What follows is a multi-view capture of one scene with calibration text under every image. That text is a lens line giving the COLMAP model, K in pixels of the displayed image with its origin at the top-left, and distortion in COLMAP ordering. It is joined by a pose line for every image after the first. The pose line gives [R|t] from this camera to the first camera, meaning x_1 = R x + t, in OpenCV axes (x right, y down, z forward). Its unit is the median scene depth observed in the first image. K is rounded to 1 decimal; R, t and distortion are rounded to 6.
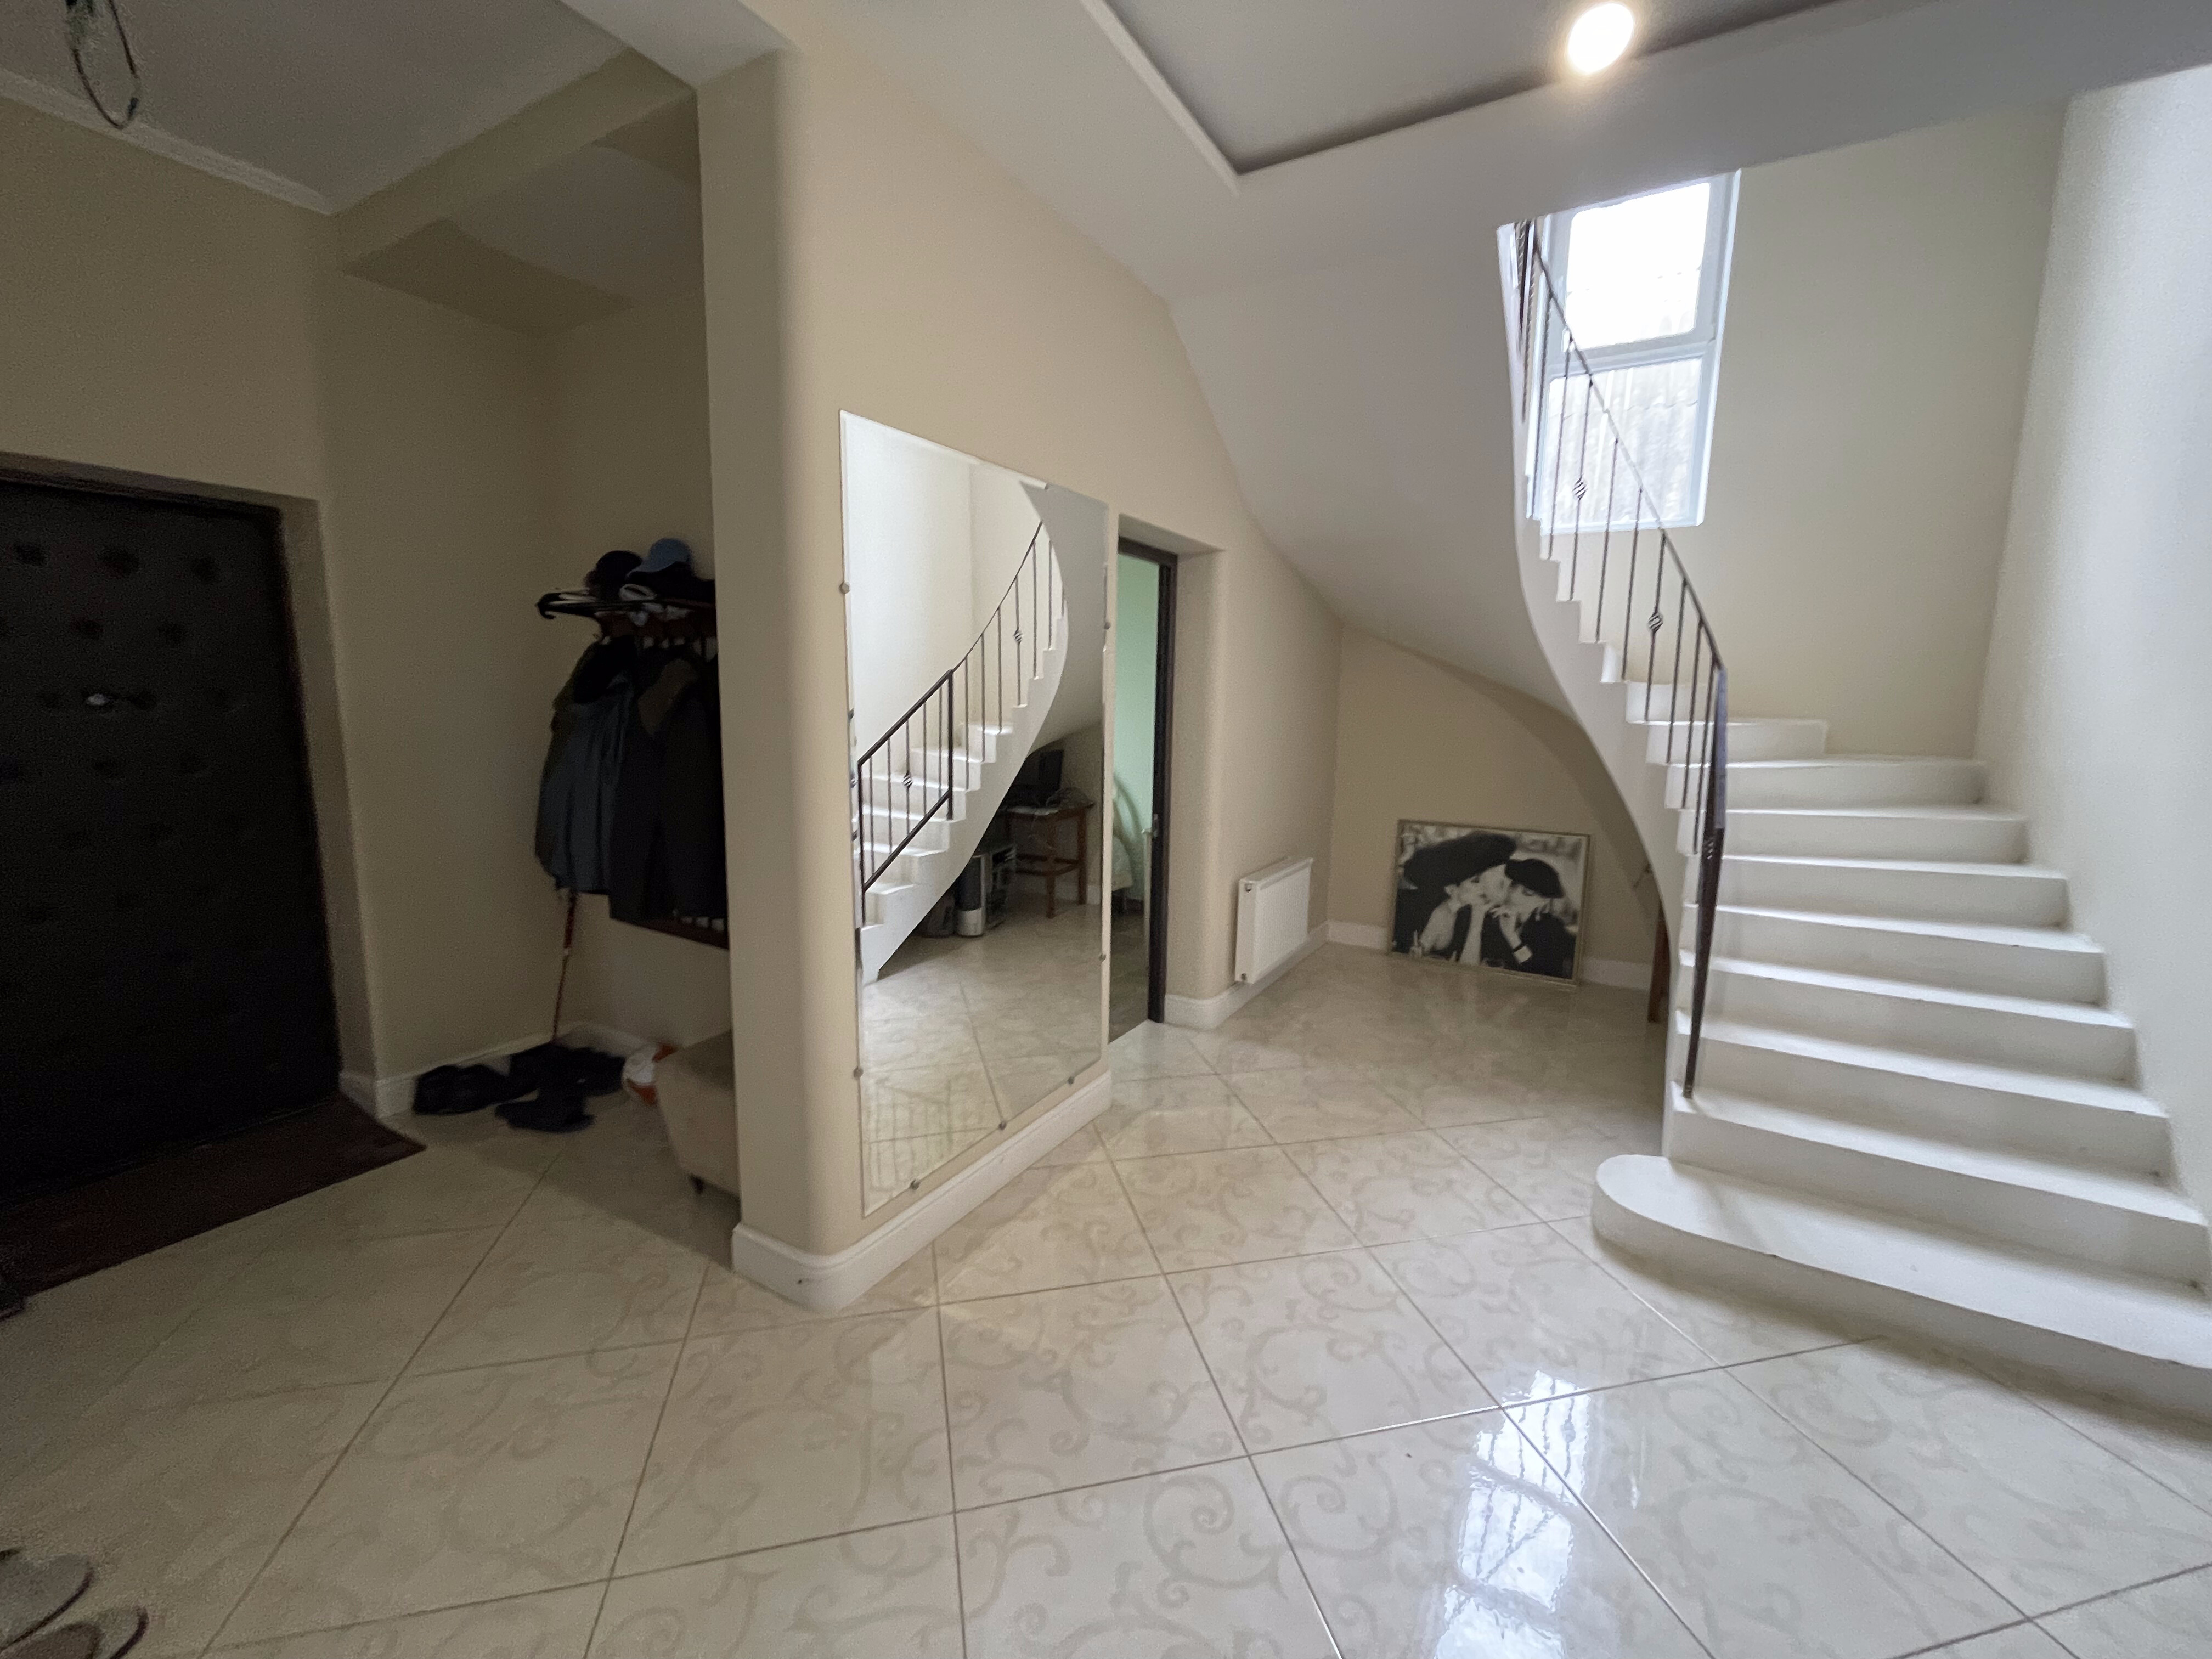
lens RADIAL K [[893.7, 0, 1102.5], [0, 893.7, 816.8], [0, 0, 1]] dist [-0.002923, 0.000196]
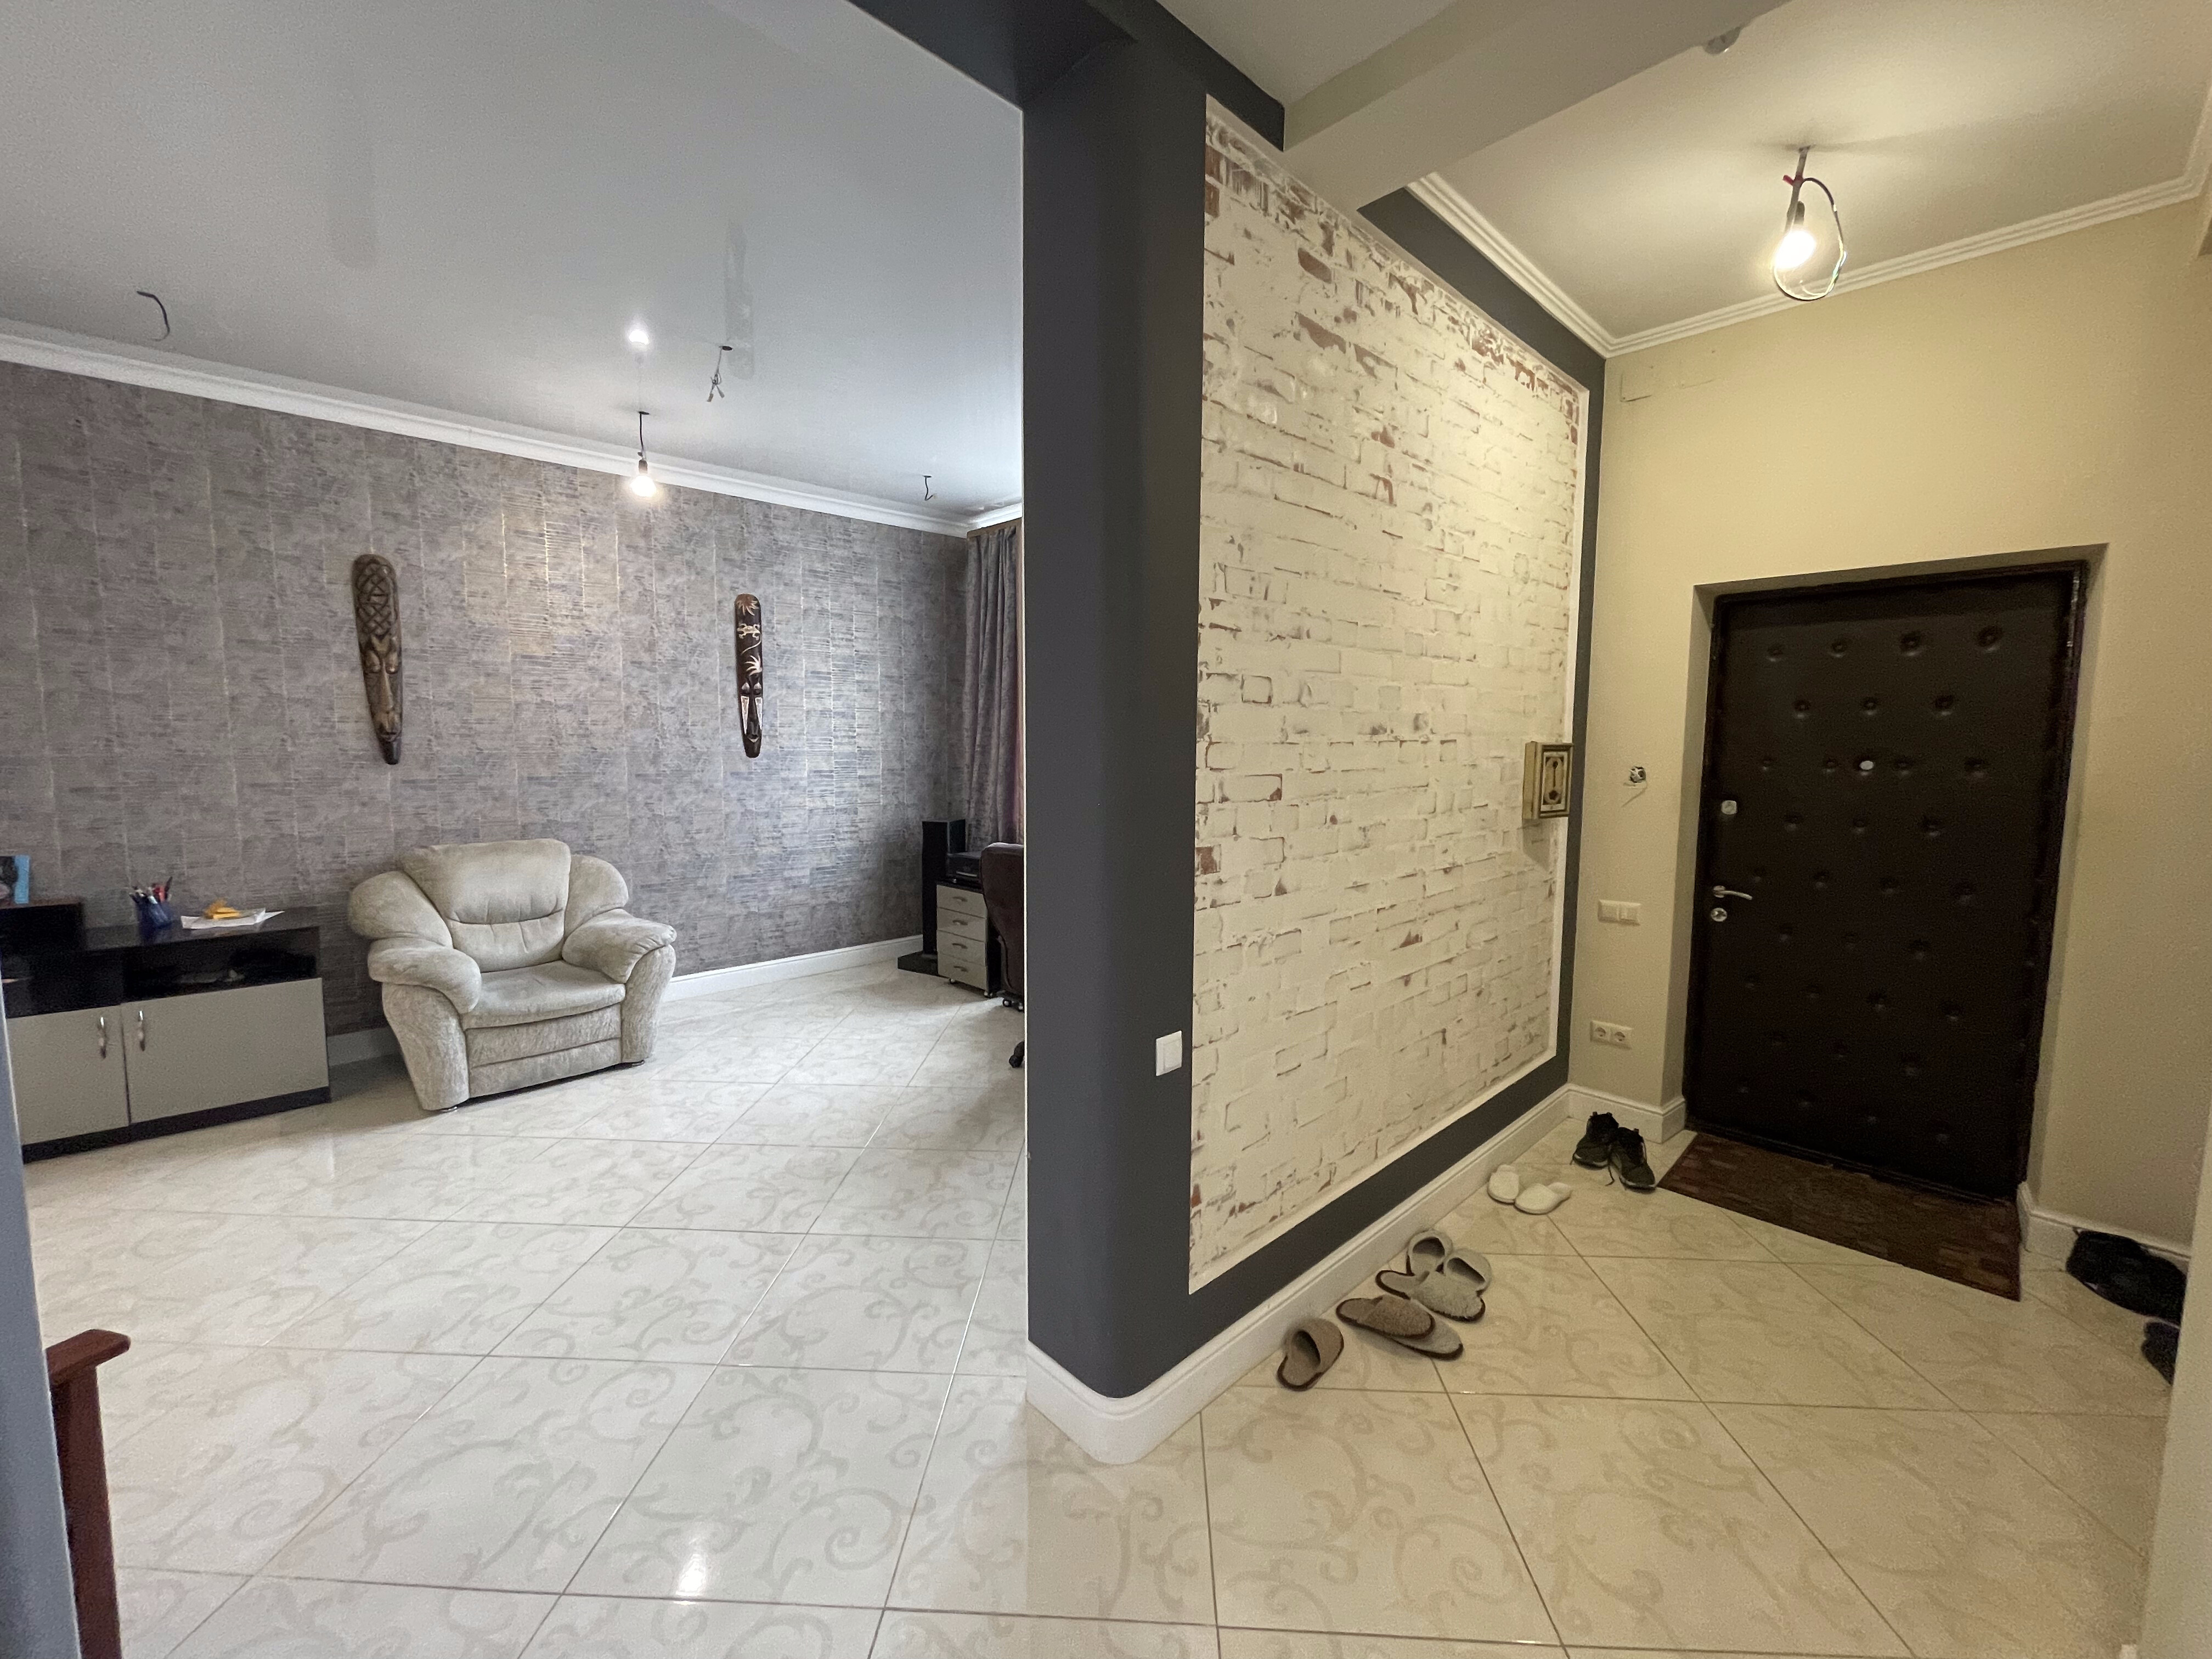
lens RADIAL K [[893.7, 0, 1101.2], [0, 893.7, 819.4], [0, 0, 1]] dist [-0.002923, 0.000196]
pose [[-0.275150, 0.069052, -0.958918, 0.216612], [-0.137433, 0.984349, 0.110318, -0.040382], [0.951527, 0.162141, -0.261353, 0.283342]]
